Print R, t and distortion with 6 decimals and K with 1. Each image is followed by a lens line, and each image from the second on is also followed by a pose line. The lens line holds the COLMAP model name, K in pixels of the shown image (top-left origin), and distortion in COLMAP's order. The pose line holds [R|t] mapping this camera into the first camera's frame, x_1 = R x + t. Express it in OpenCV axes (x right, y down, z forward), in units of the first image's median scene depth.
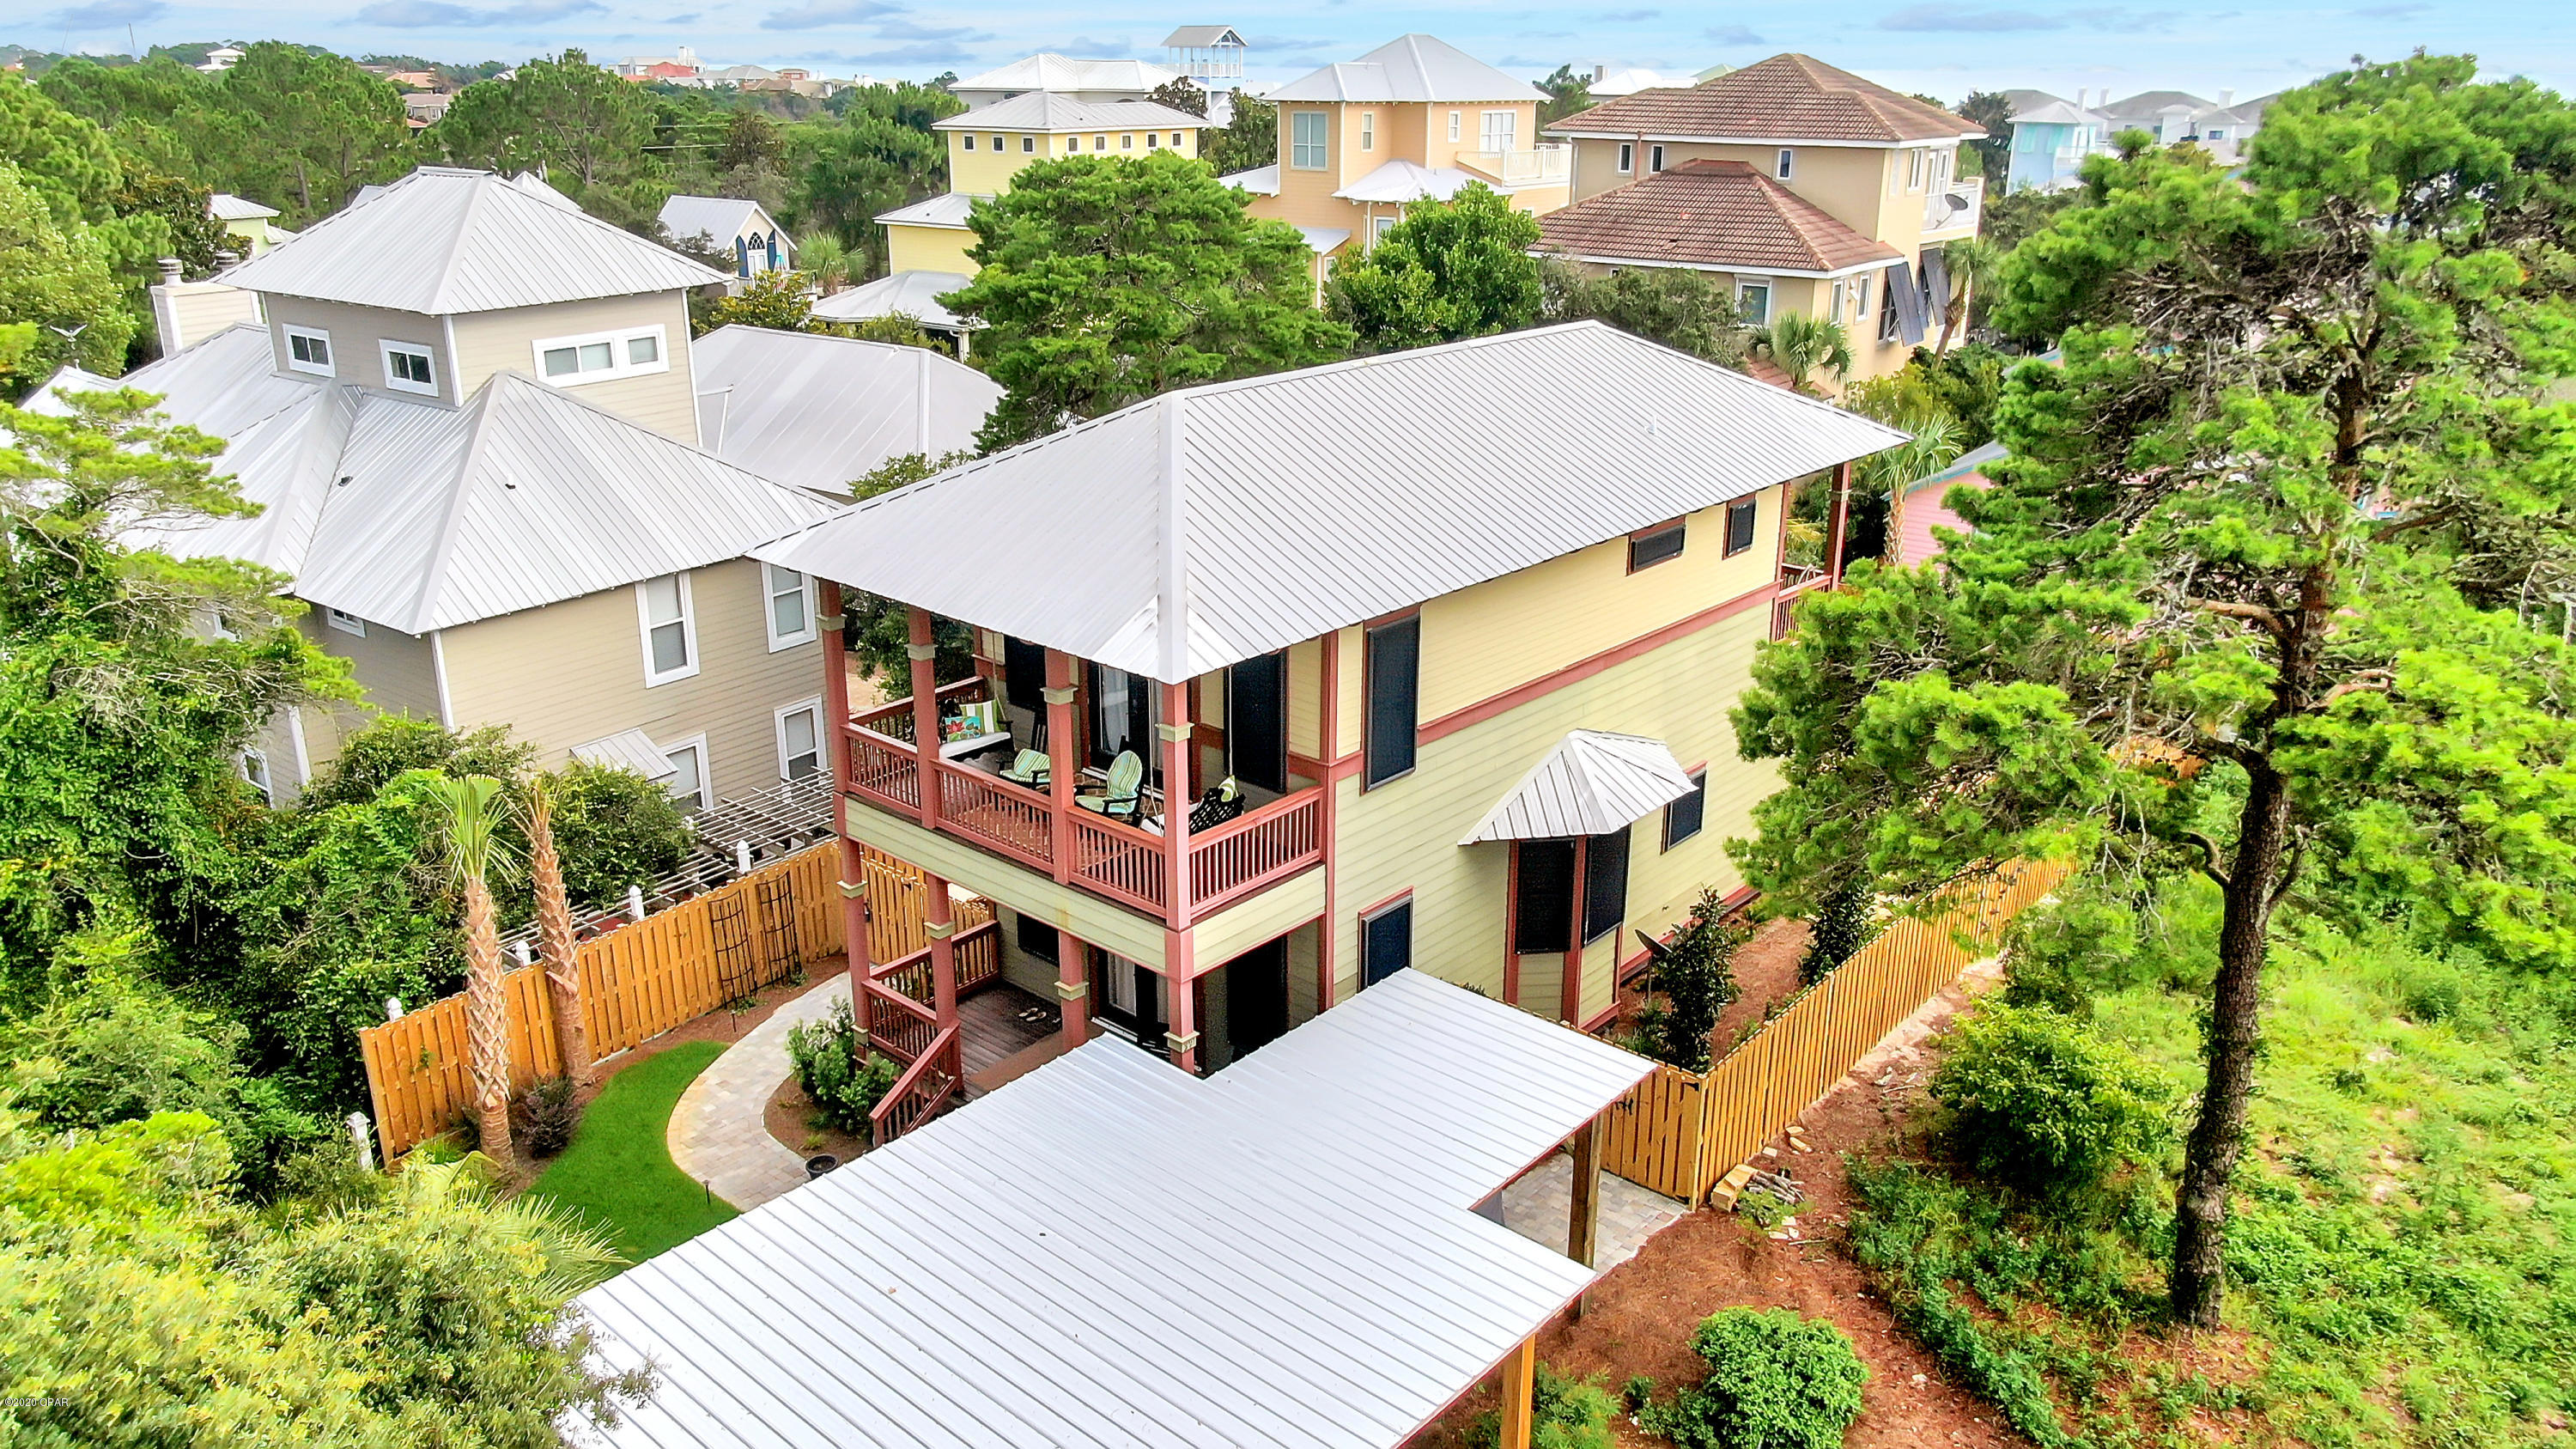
lens RADIAL K [[1883.8, 0, 1291.9], [0, 1883.8, 687.2], [0, 0, 1]] dist [-0.013306, -0.002086]
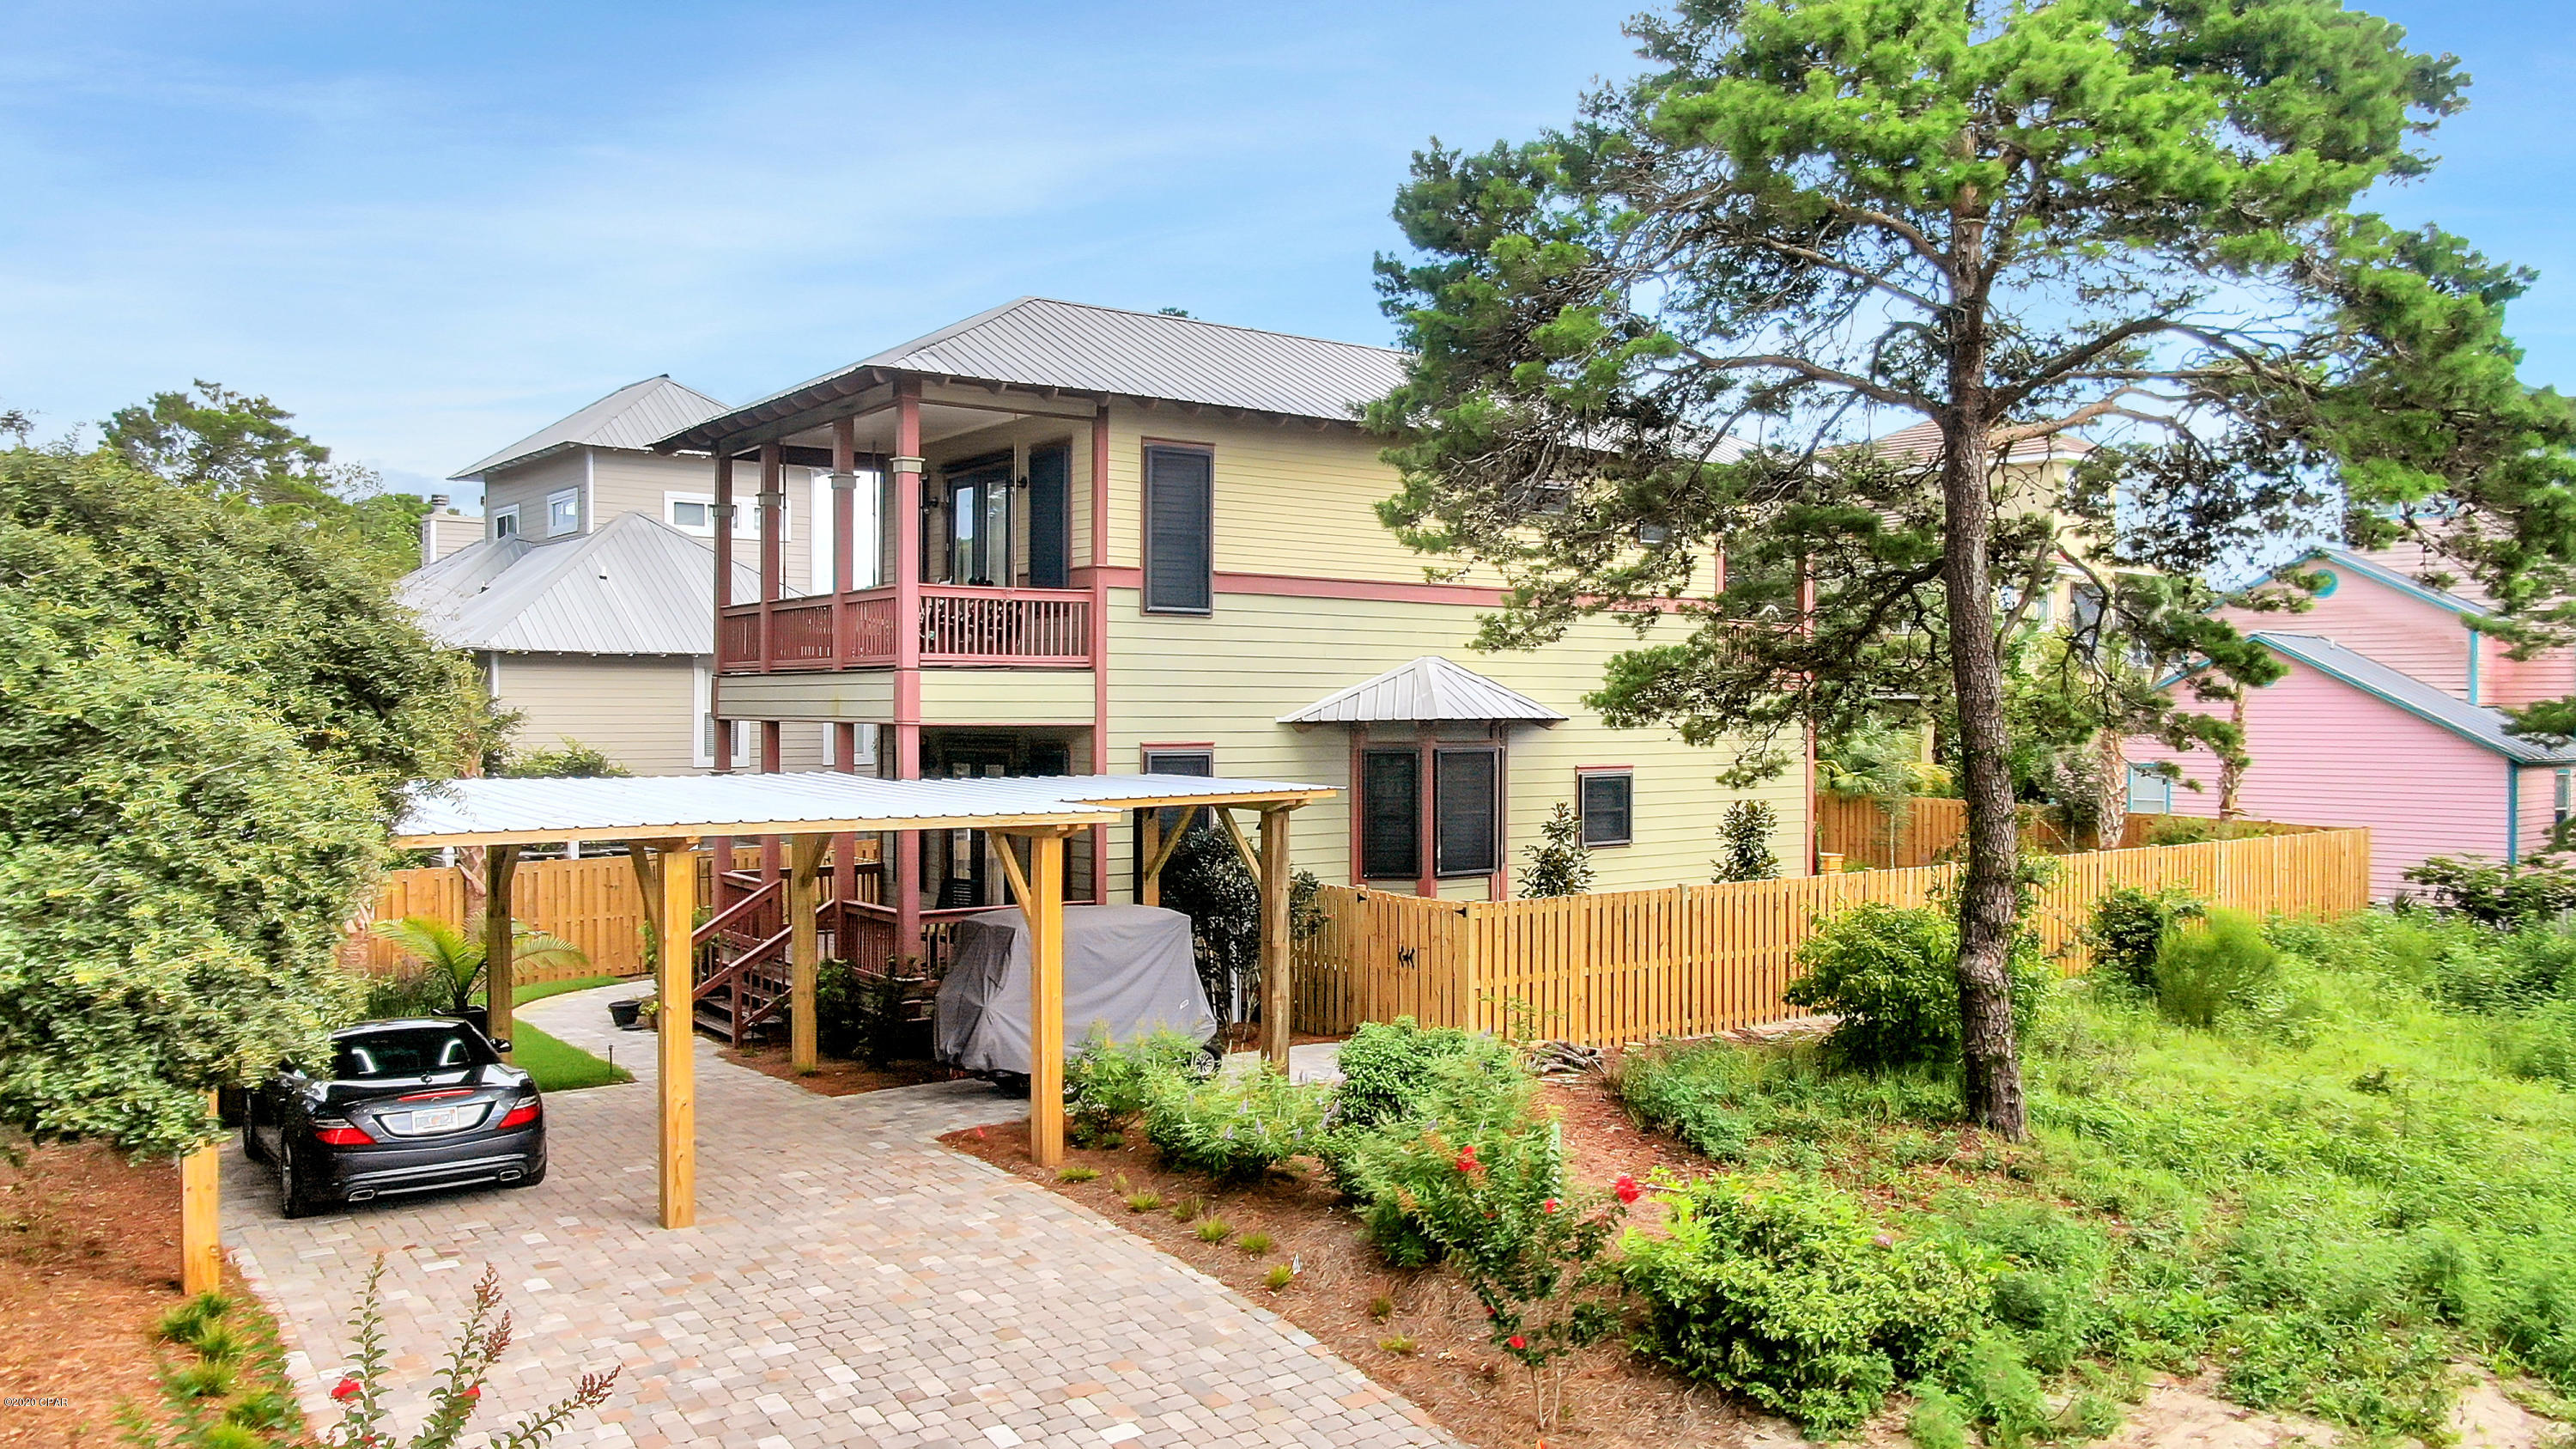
lens RADIAL K [[1886.2, 0, 1250.9], [0, 1886.2, 718.0], [0, 0, 1]] dist [-0.025861, 0.002862]
pose [[0.971844, -0.001585, -0.235620, 0.319038], [-0.070471, 0.952251, -0.297072, 0.389112], [0.224841, 0.305312, 0.925328, 0.084753]]
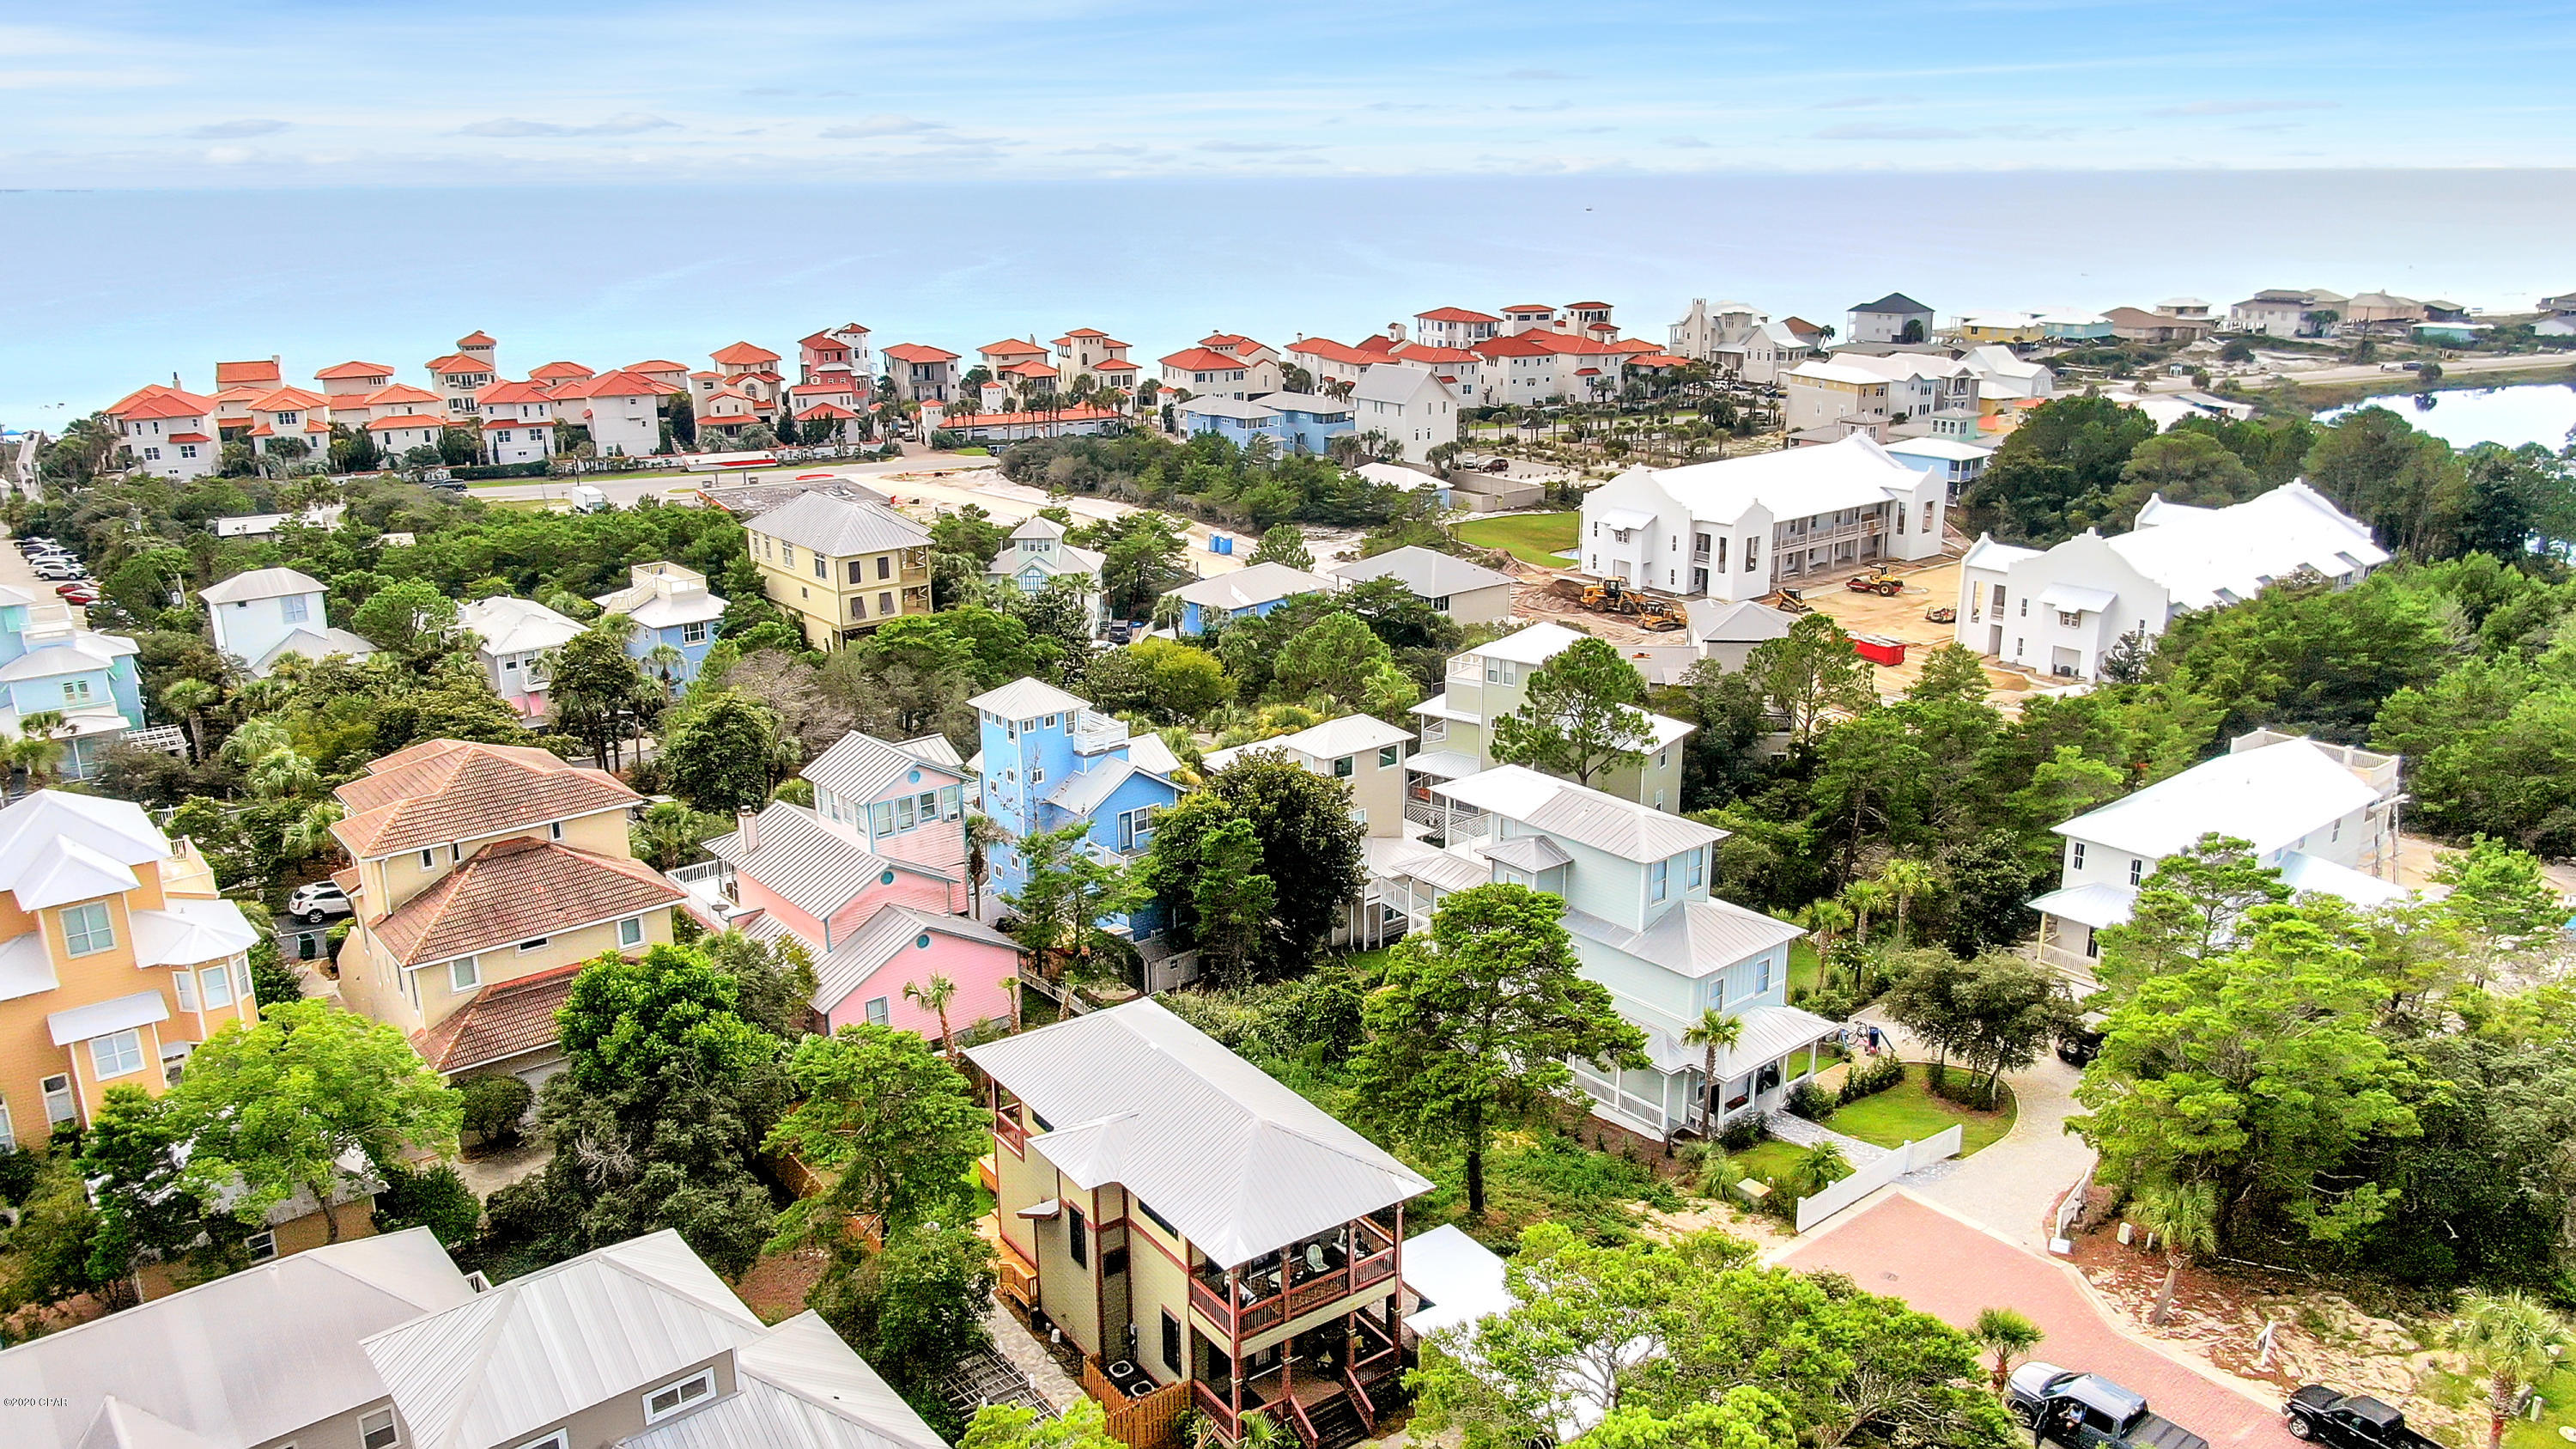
lens RADIAL K [[1886.2, 0, 1250.9], [0, 1886.2, 718.0], [0, 0, 1]] dist [-0.025861, 0.002862]
pose [[0.239905, -0.278289, 0.930054, -2.270740], [0.321004, 0.926883, 0.194538, -1.145580], [-0.916189, 0.251881, 0.311695, 0.096607]]
